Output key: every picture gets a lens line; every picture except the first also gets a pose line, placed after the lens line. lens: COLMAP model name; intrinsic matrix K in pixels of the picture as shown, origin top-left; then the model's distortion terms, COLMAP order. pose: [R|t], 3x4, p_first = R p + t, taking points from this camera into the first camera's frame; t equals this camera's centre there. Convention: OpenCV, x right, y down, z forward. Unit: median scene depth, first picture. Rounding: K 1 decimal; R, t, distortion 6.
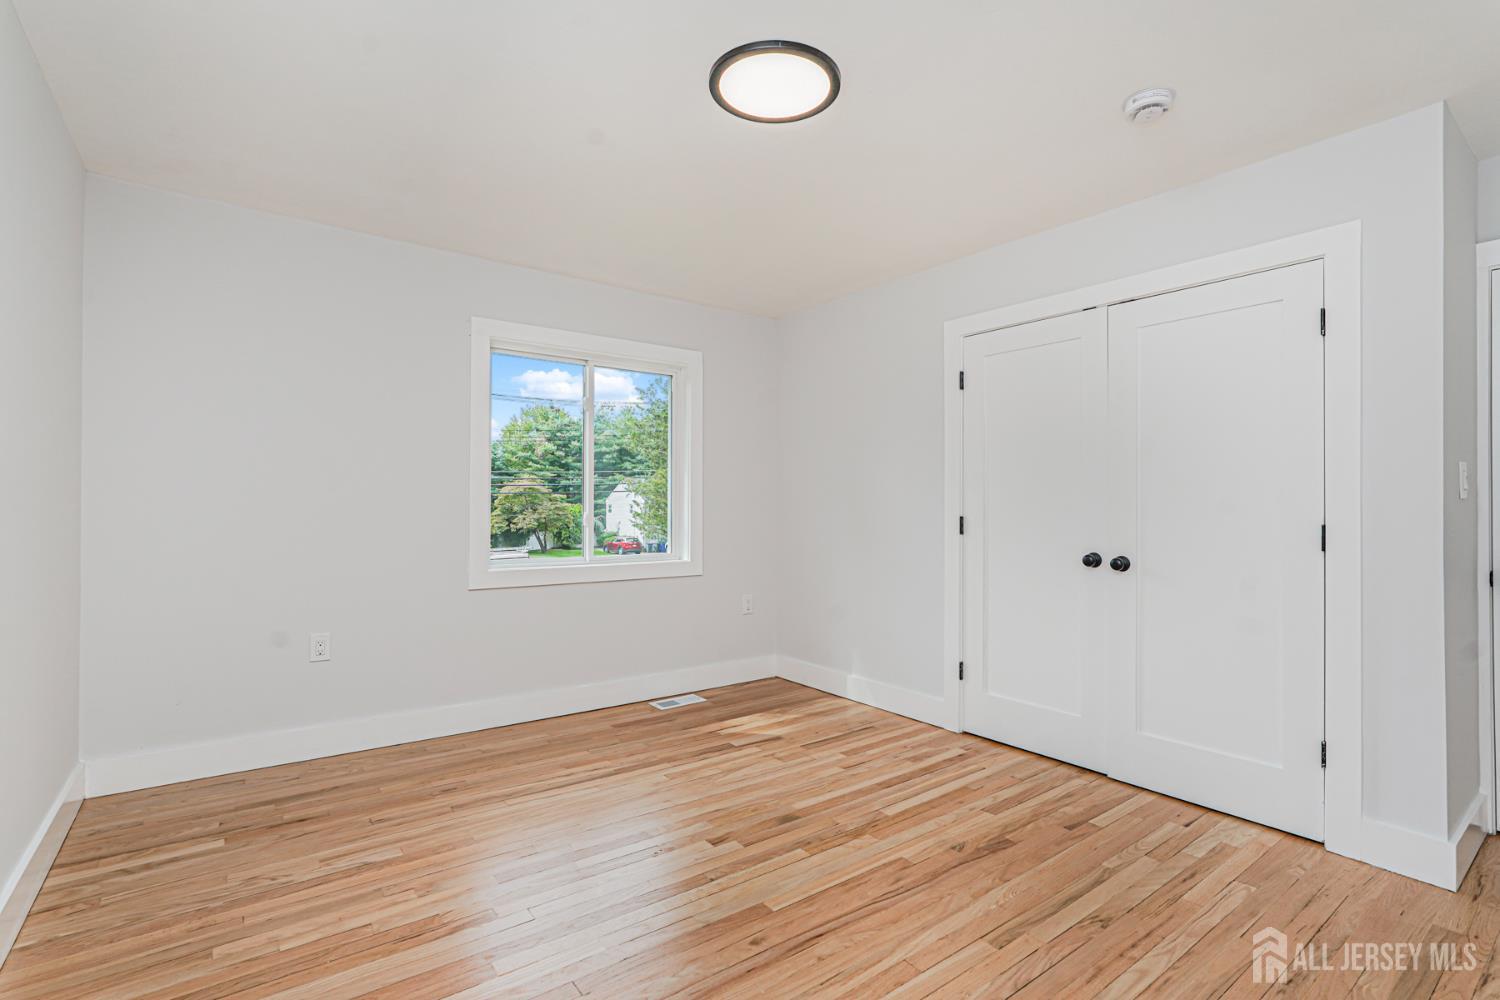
lens RADIAL K [[666.6, 0, 738.5], [0, 666.6, 501.8], [0, 0, 1]] dist [-0.005362, 0.001294]
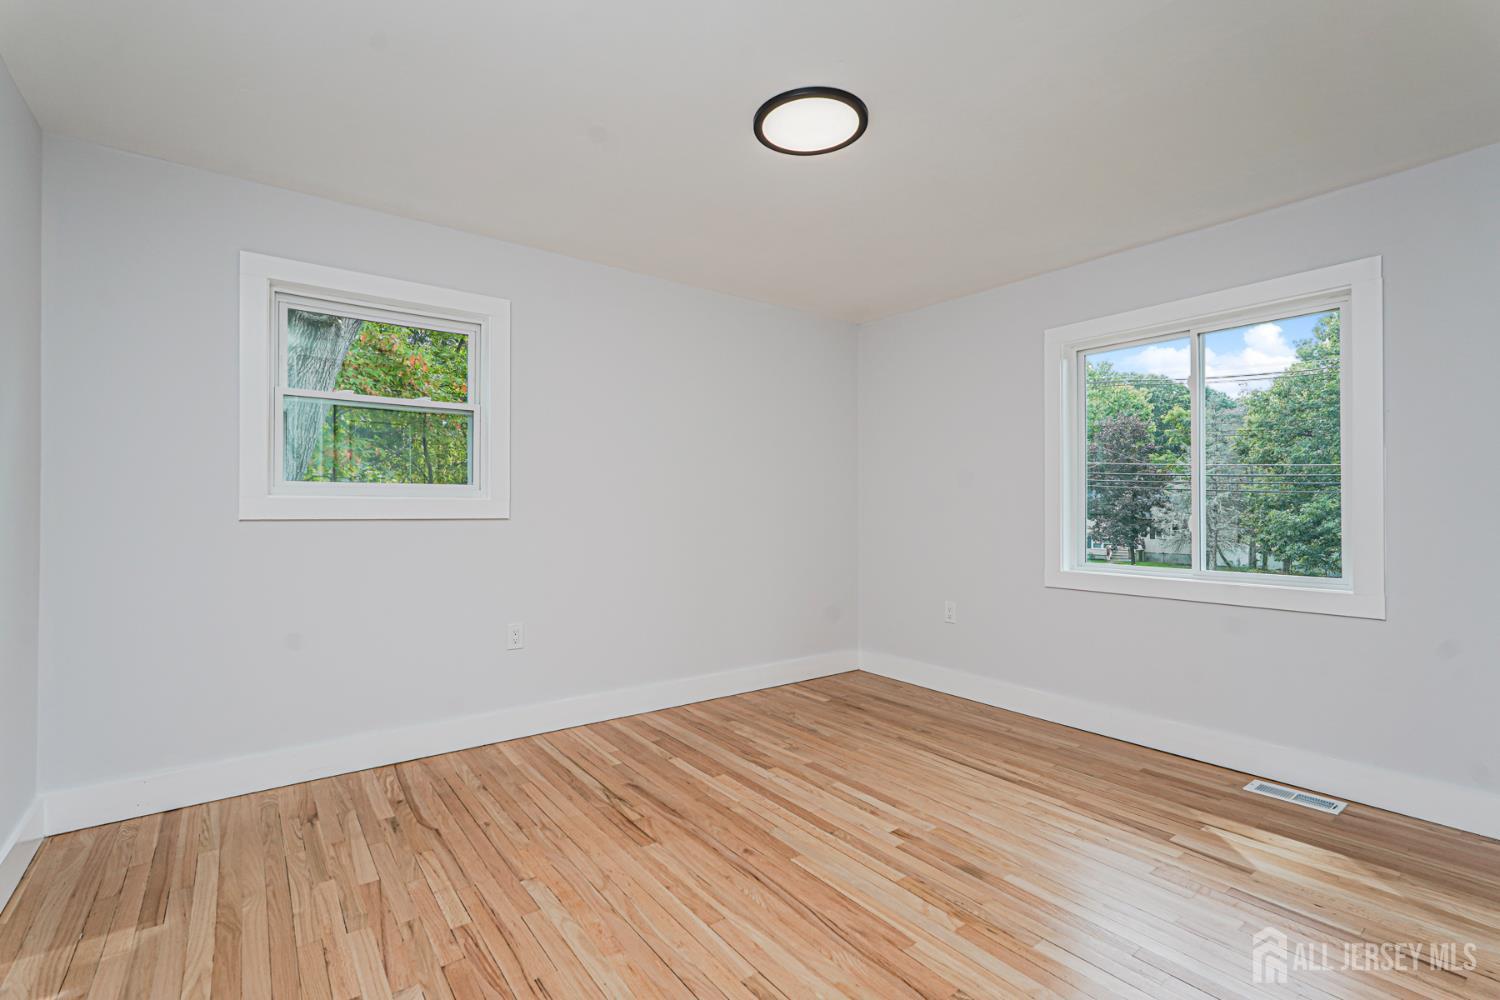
lens RADIAL K [[666.6, 0, 738.5], [0, 666.6, 501.8], [0, 0, 1]] dist [-0.005362, 0.001294]
pose [[0.026939, -0.016860, -0.999495, 0.762173], [0.005930, 0.999843, -0.016706, 0.012803], [0.999619, -0.005477, 0.027035, 0.560361]]
